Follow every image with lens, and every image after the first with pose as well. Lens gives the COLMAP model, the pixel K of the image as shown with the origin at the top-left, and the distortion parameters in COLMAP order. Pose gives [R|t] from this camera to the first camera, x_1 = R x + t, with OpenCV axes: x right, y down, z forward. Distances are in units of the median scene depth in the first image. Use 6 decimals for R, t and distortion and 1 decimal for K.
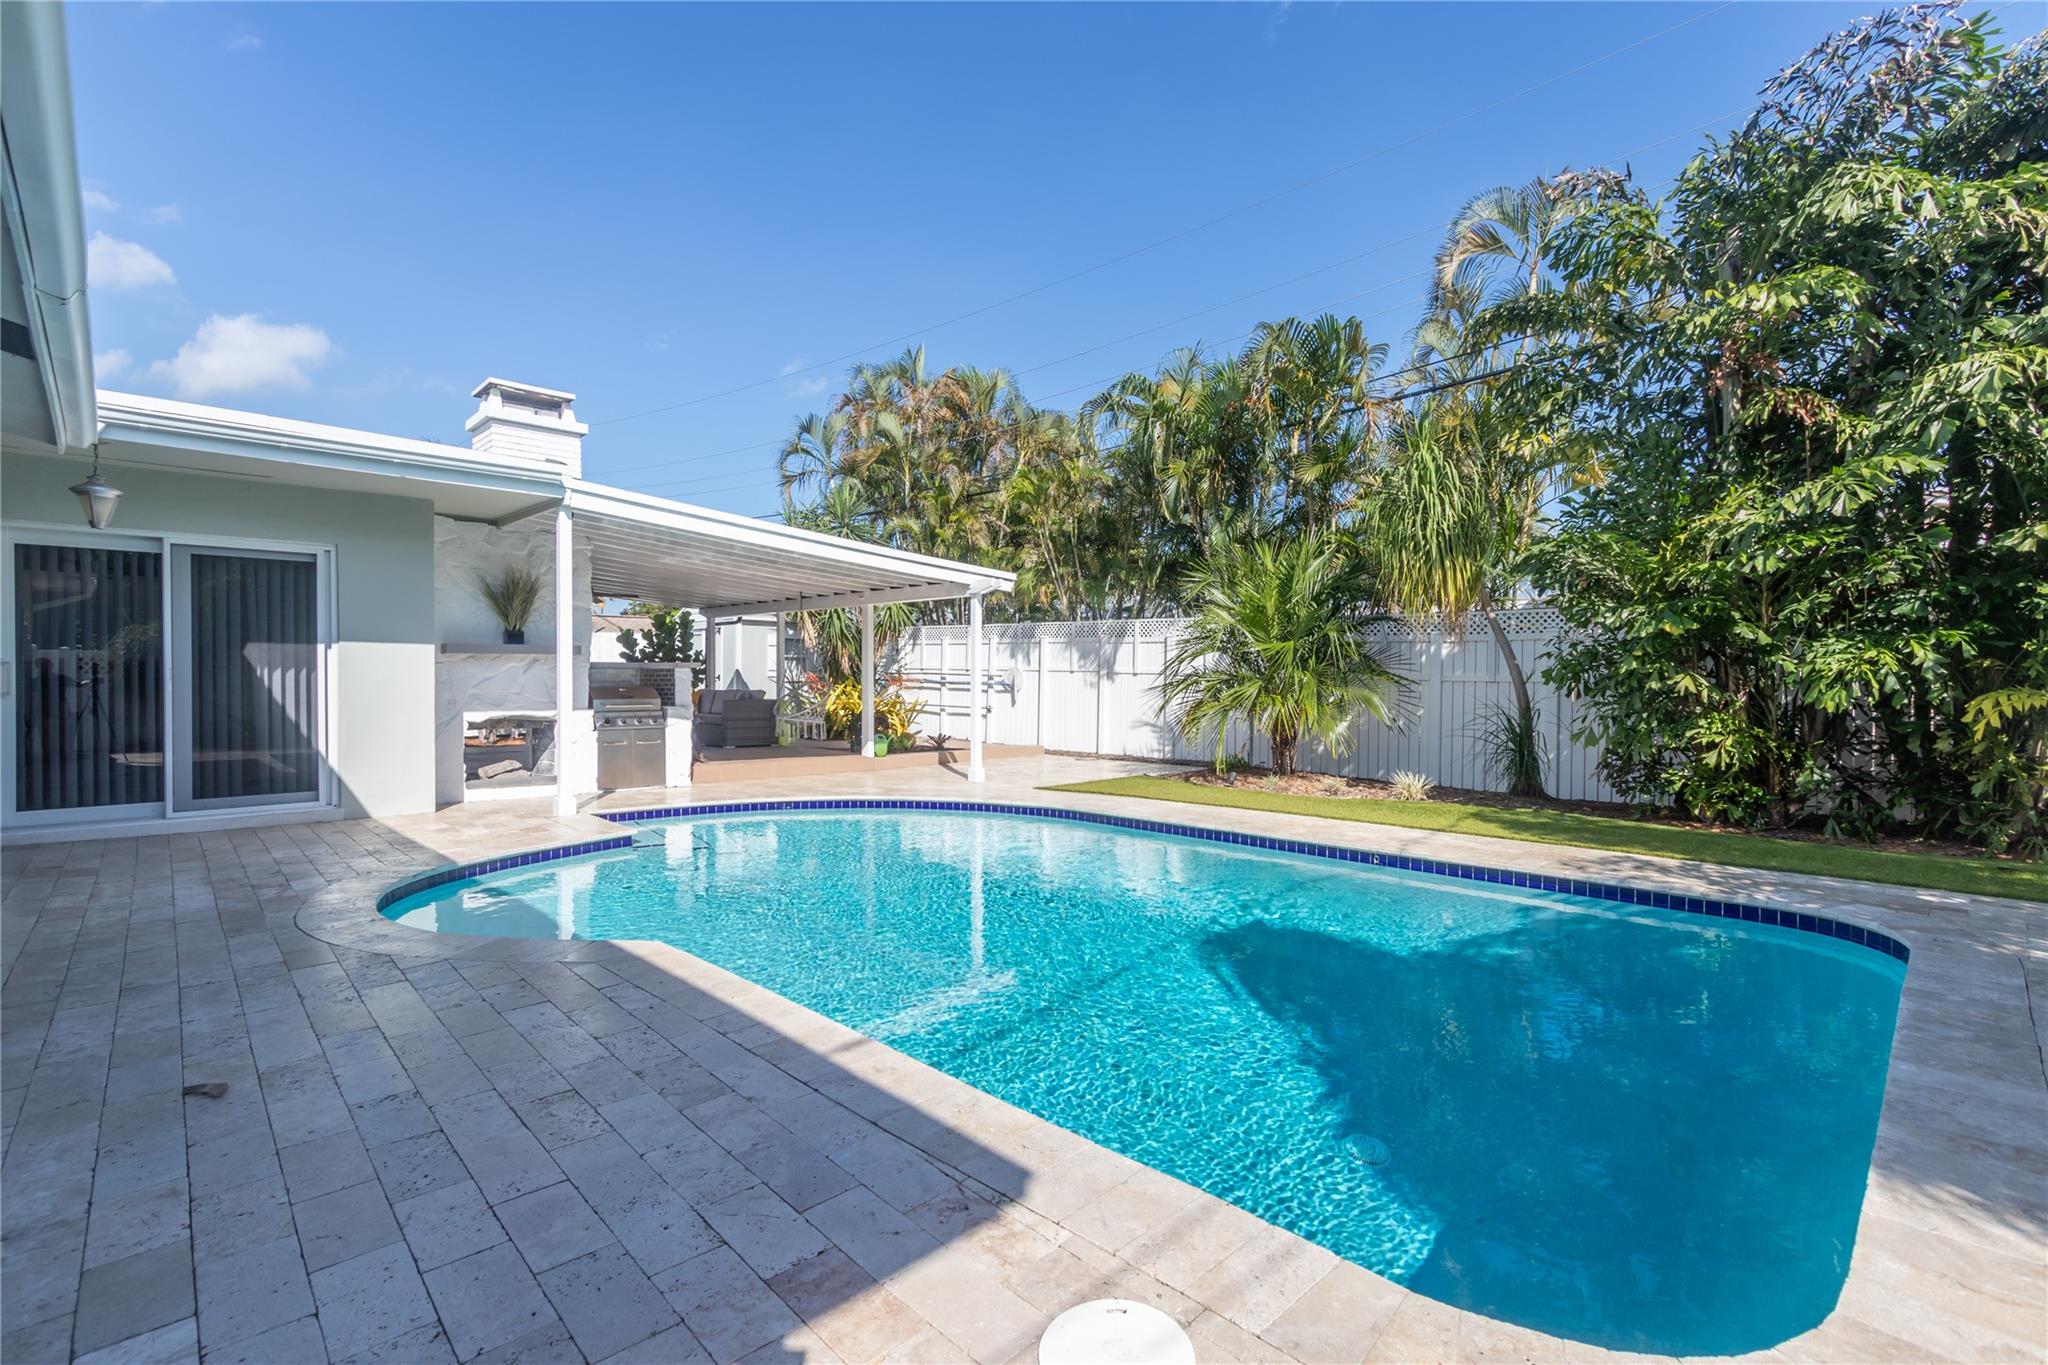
lens RADIAL K [[907.7, 0, 1015.3], [0, 907.7, 690.6], [0, 0, 1]] dist [0.000195, 0.000019]
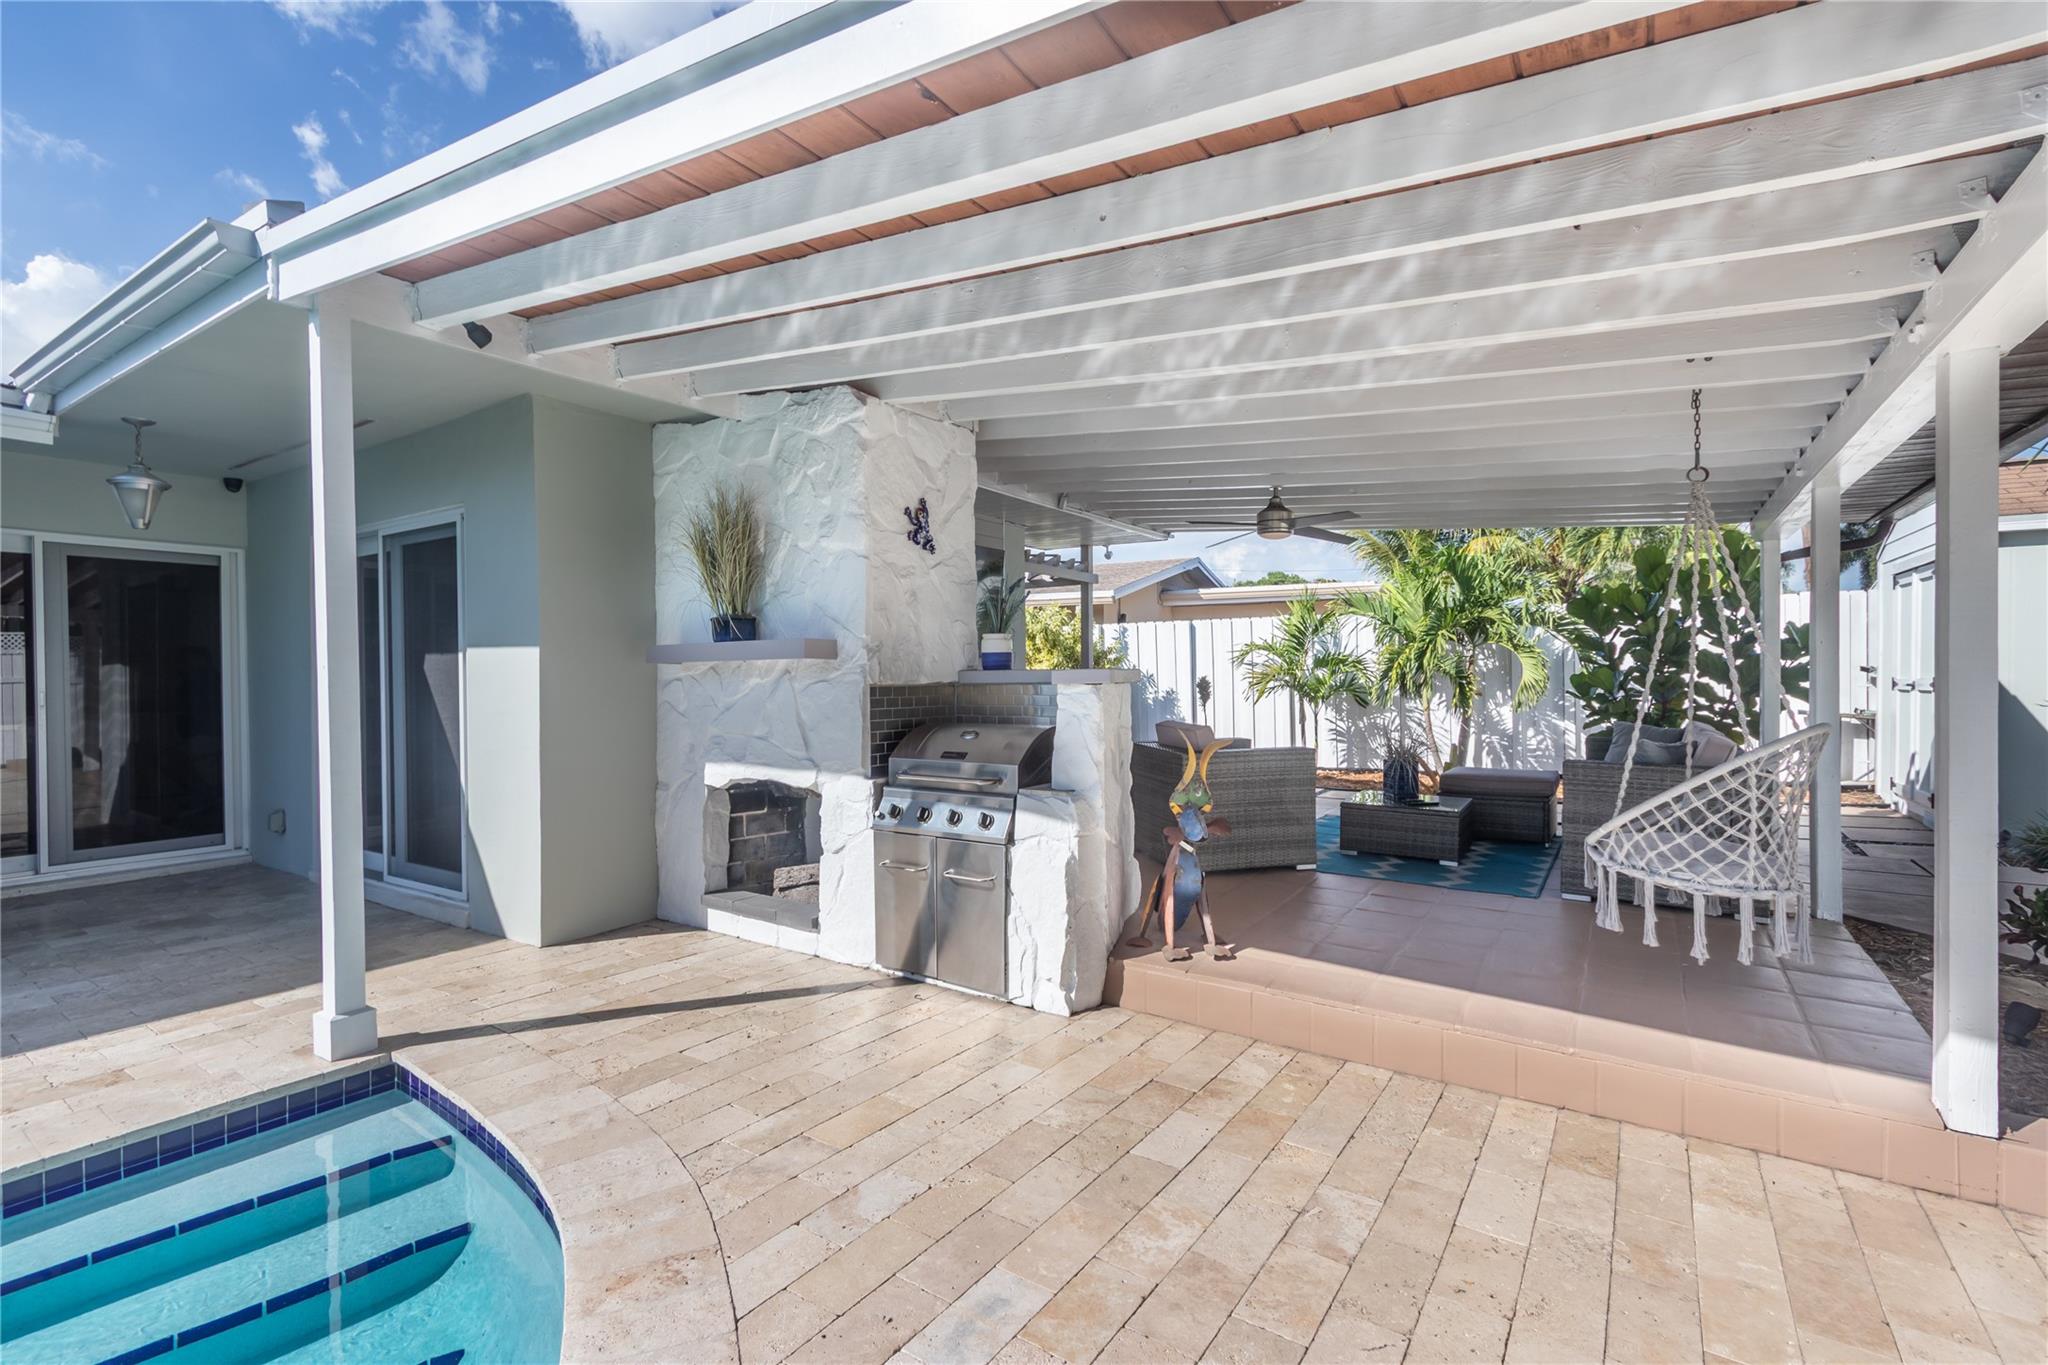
lens RADIAL K [[935.8, 0, 995.9], [0, 935.8, 679.8], [0, 0, 1]] dist [0.003380, 0.000367]
pose [[0.197195, -0.003352, -0.980359, -0.011830], [-0.009929, 0.999936, -0.005416, -0.028582], [0.980314, 0.010802, 0.197149, 1.056008]]
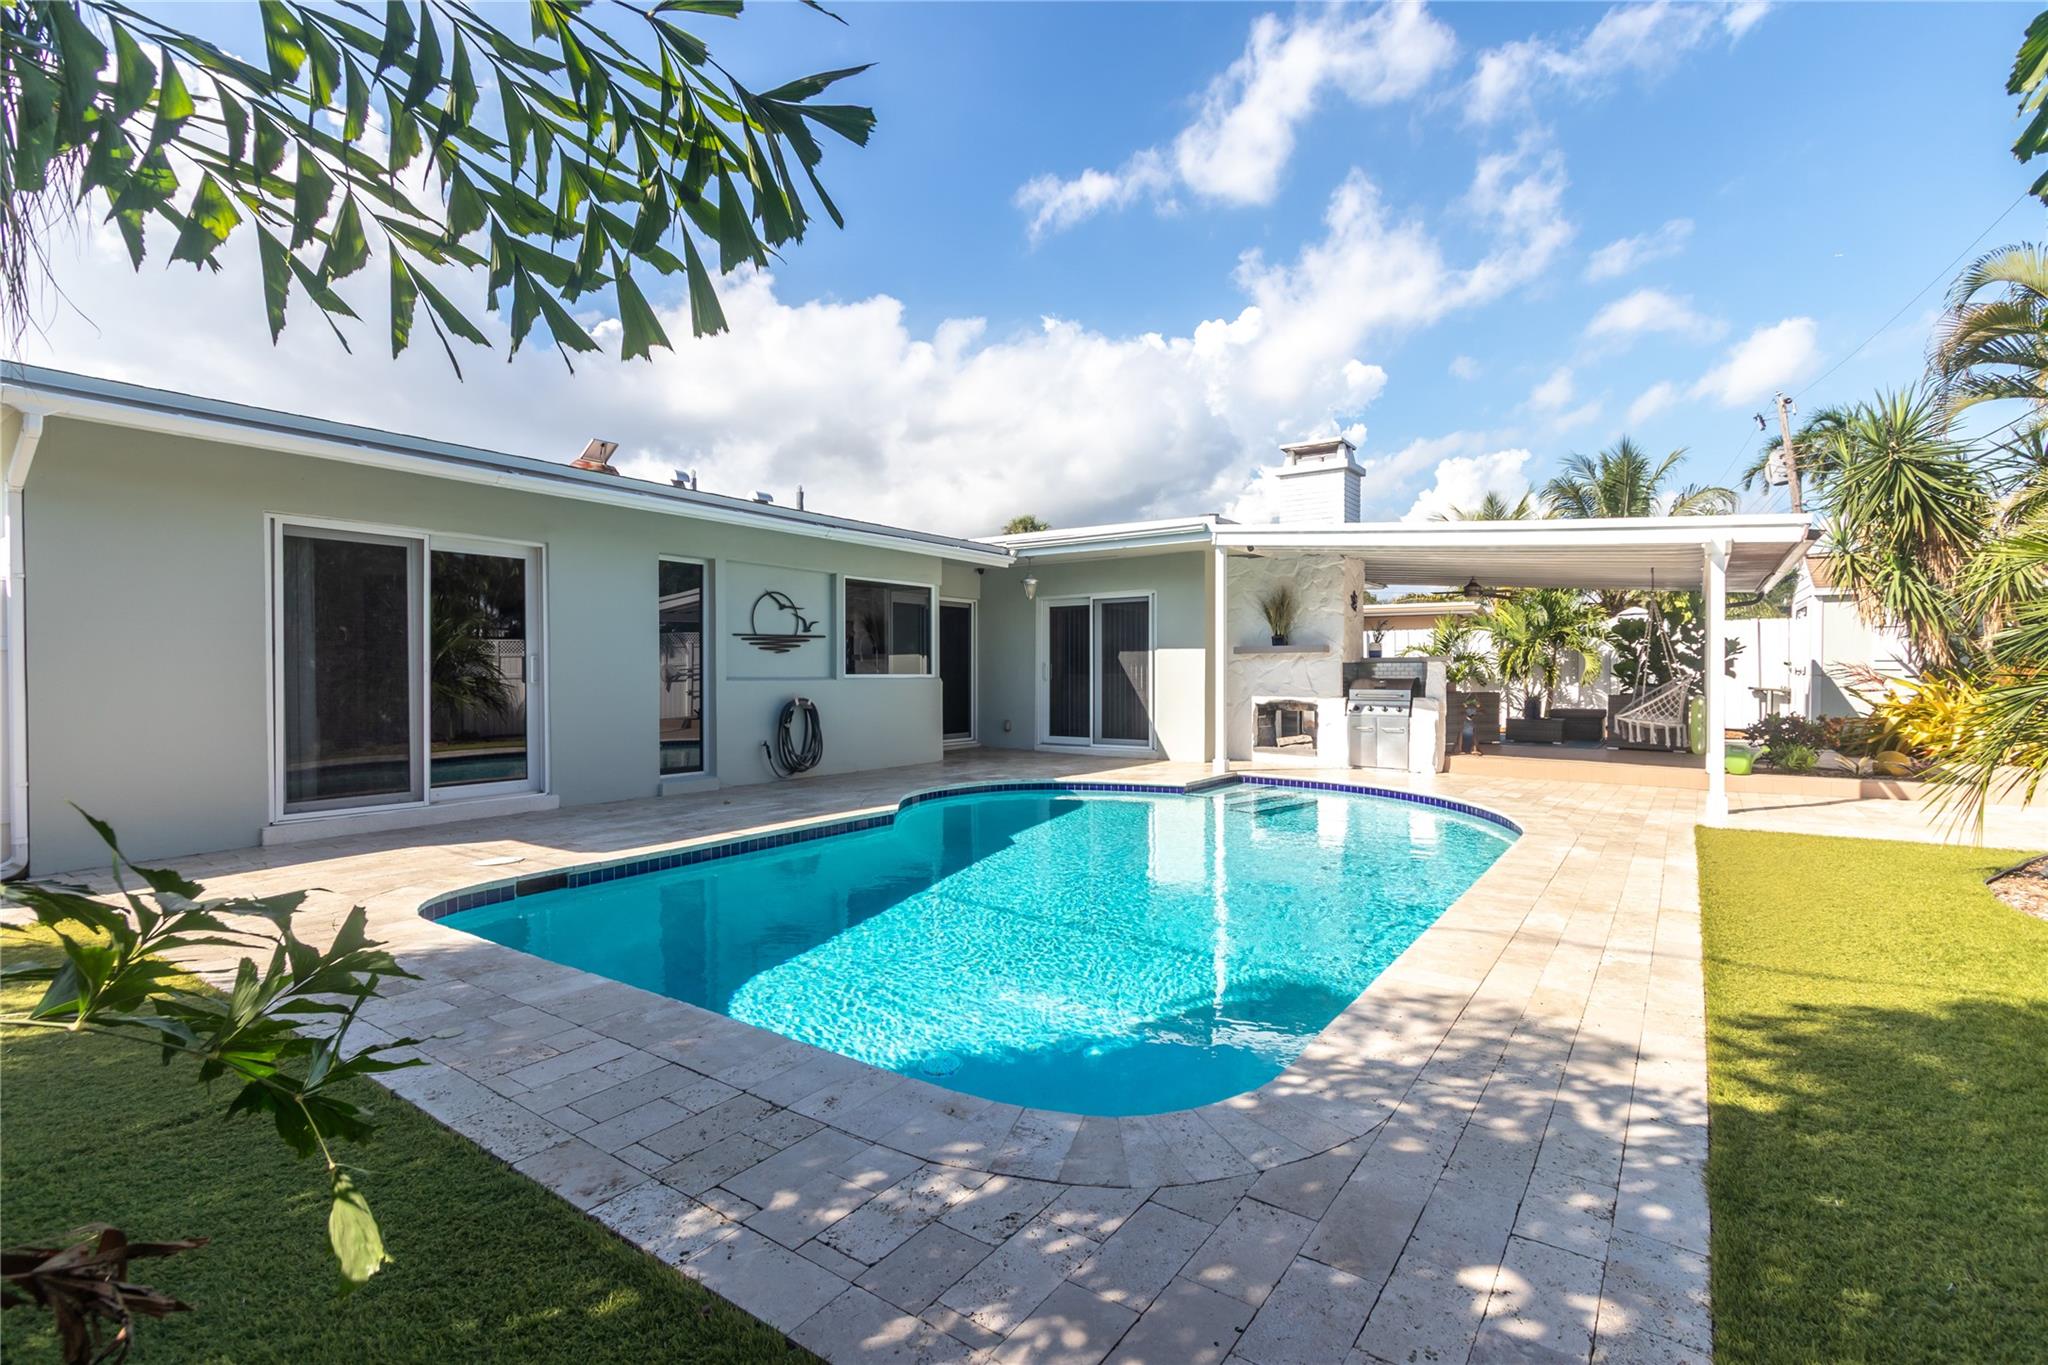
lens RADIAL K [[907.7, 0, 1015.3], [0, 907.7, 690.6], [0, 0, 1]] dist [0.000195, 0.000019]
pose [[0.158476, 0.011360, -0.987297, 0.690907], [-0.017479, 0.999809, 0.008698, 0.009530], [0.987208, 0.015878, 0.158644, 0.423474]]
